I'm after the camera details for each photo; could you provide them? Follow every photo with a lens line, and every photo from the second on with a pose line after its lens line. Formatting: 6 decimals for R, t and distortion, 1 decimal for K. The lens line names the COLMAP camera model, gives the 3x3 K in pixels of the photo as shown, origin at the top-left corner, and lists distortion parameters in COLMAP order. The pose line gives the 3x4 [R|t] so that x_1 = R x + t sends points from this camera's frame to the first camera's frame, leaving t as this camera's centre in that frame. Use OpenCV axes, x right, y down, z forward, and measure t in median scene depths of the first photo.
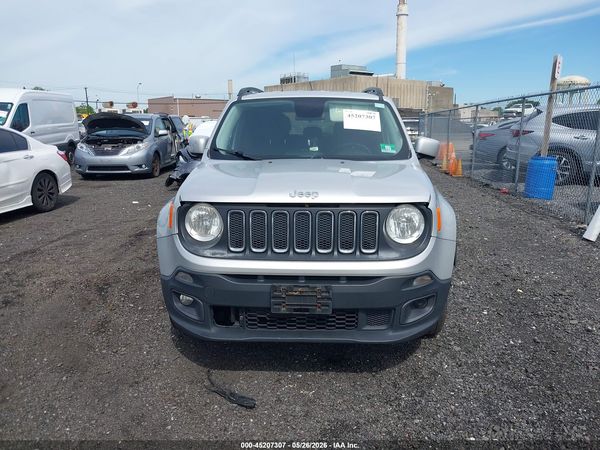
lens RADIAL K [[469.1, 0, 300.0], [0, 469.1, 225.0], [0, 0, 1]] dist [-0.006053, 0.001174]
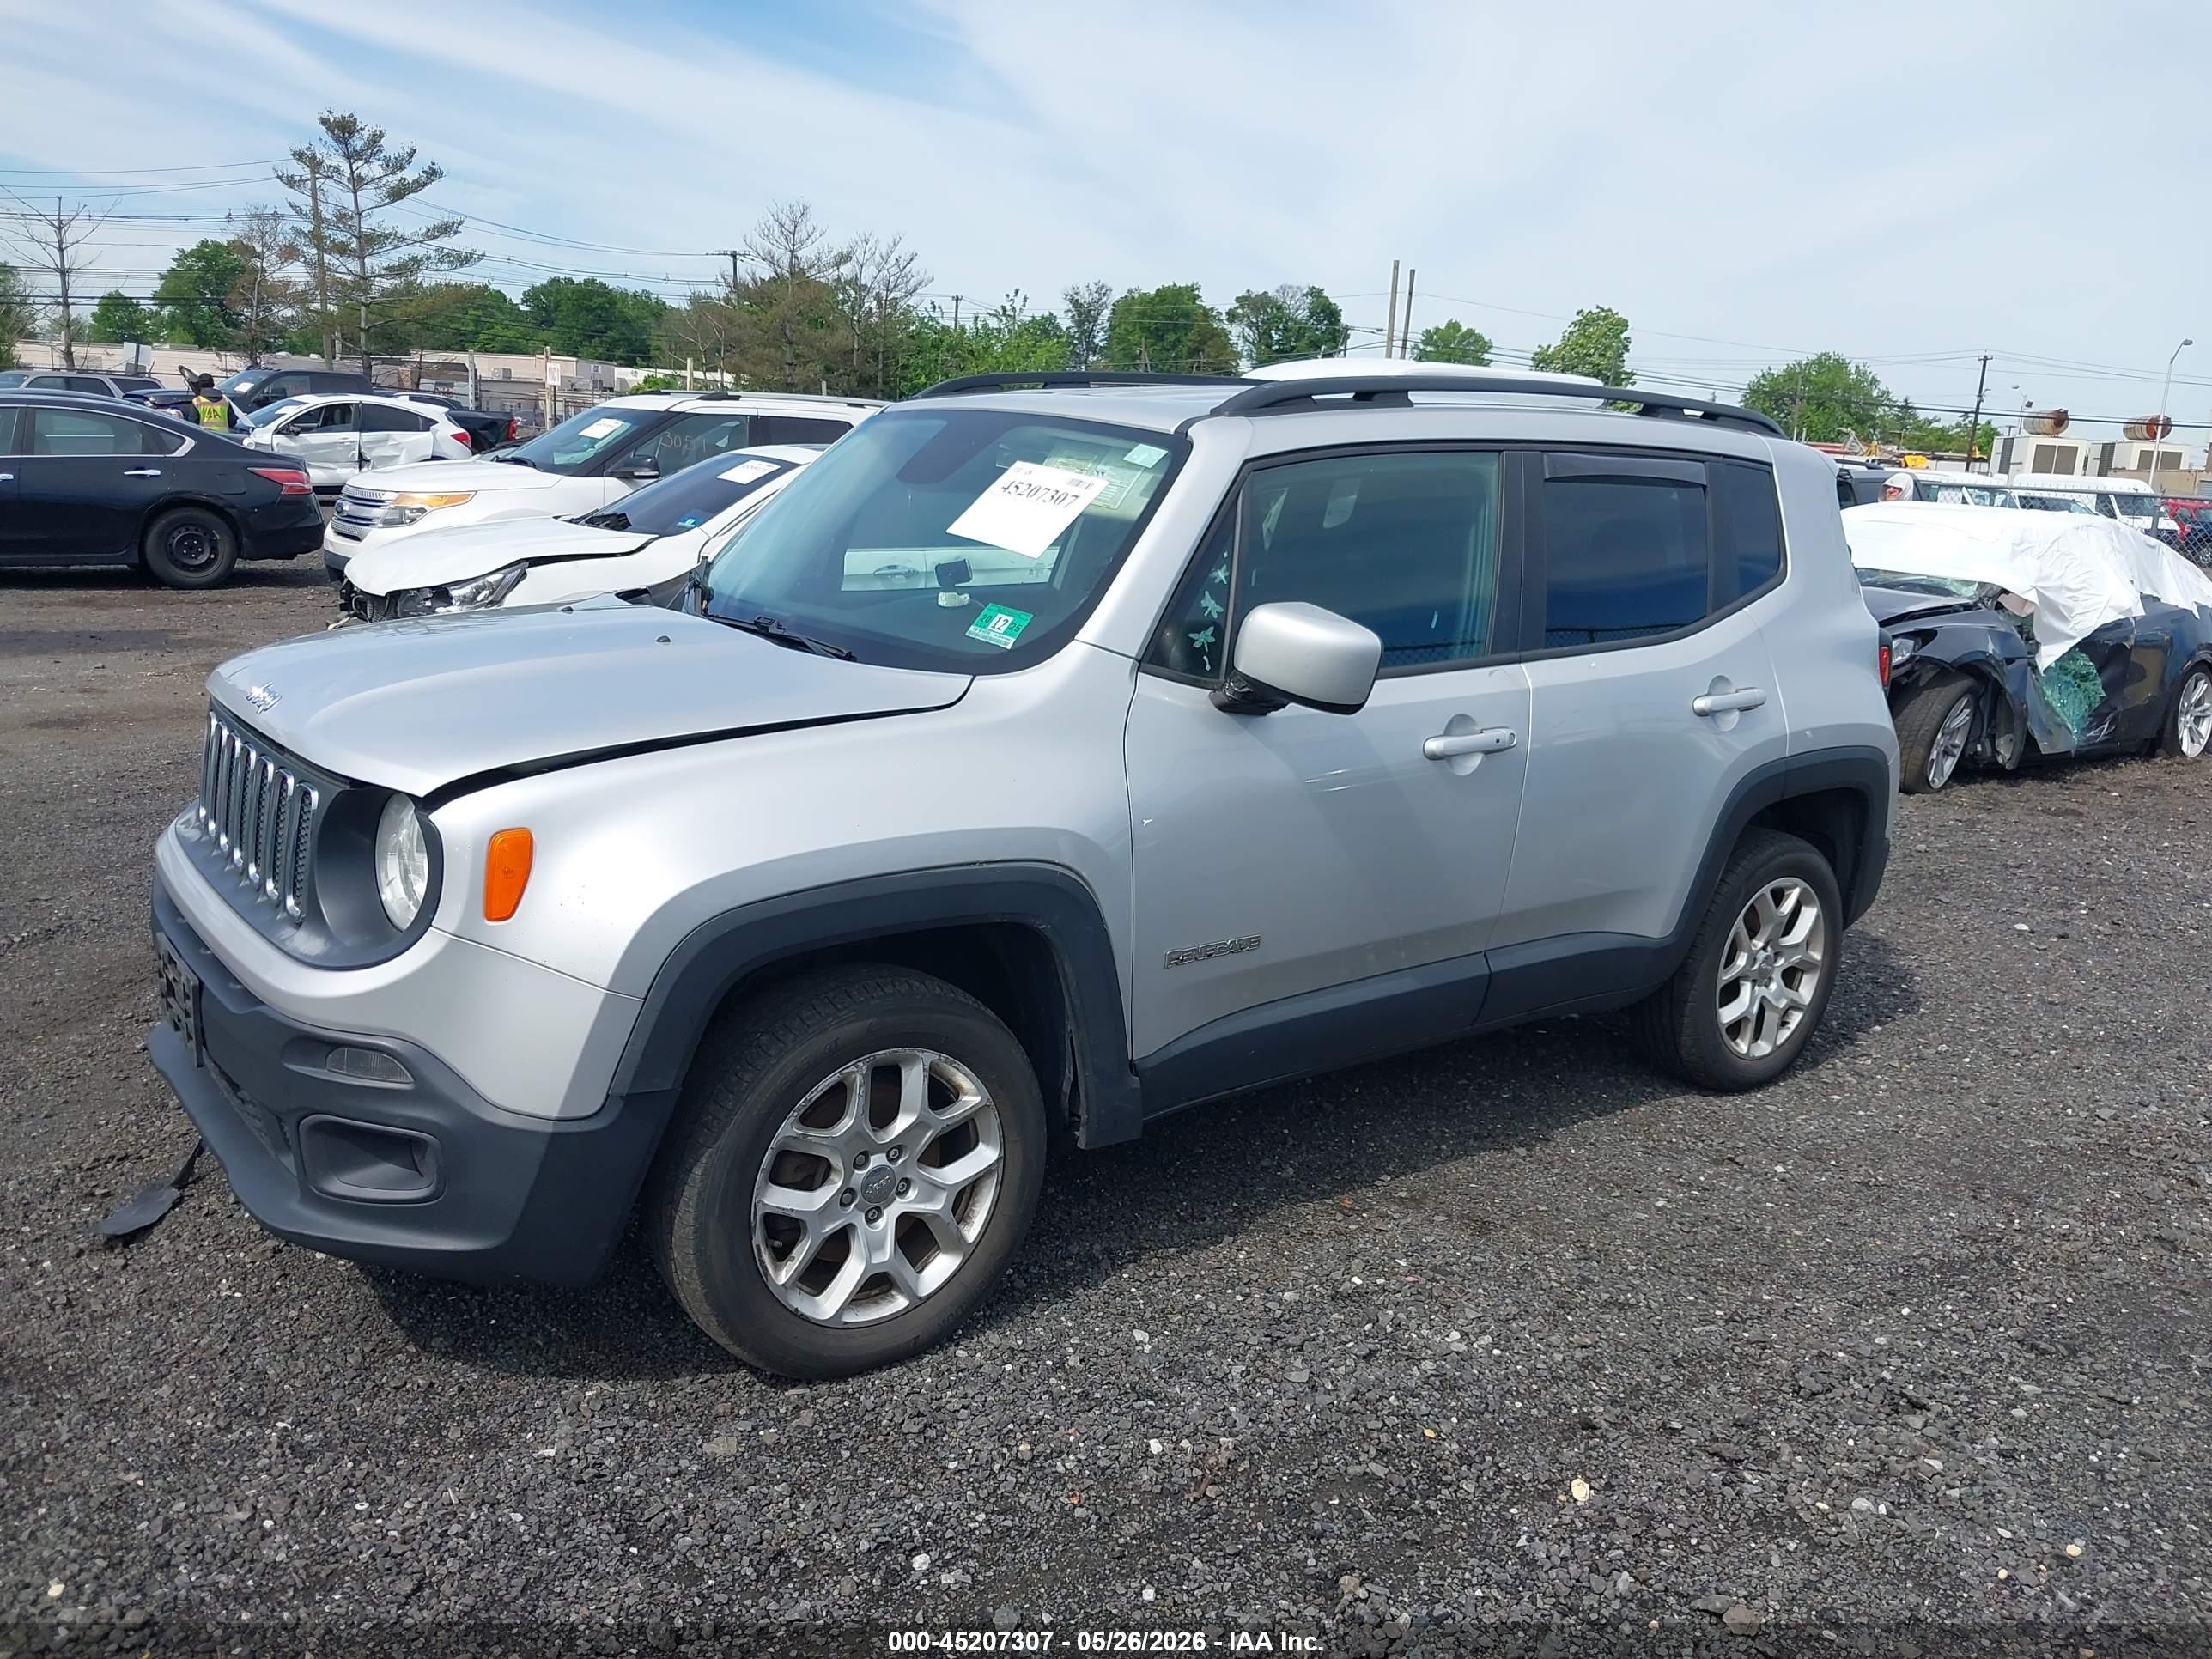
lens RADIAL K [[1729.5, 0, 1106.0], [0, 1729.5, 829.5], [0, 0, 1]] dist [-0.006053, 0.001174]
pose [[0.635838, 0.203803, -0.744428, 0.918948], [-0.217462, 0.972738, 0.080567, -0.143092], [0.740554, 0.110657, 0.662824, 0.443799]]
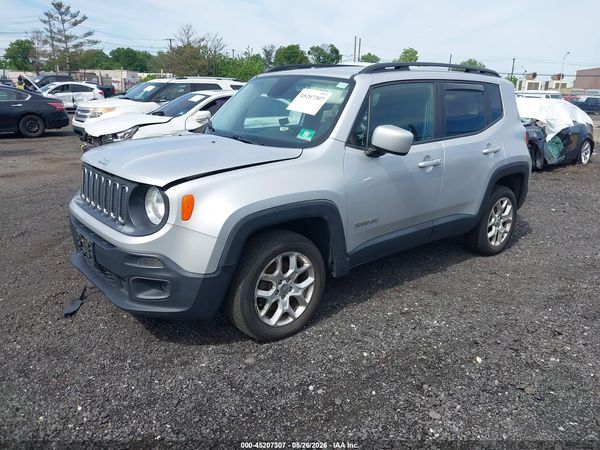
lens RADIAL K [[469.1, 0, 300.0], [0, 469.1, 225.0], [0, 0, 1]] dist [-0.006053, 0.001174]
pose [[0.673995, 0.221246, -0.704827, 0.841373], [-0.181348, 0.974456, 0.132468, -0.110335], [0.716131, 0.038536, 0.696902, 0.370919]]
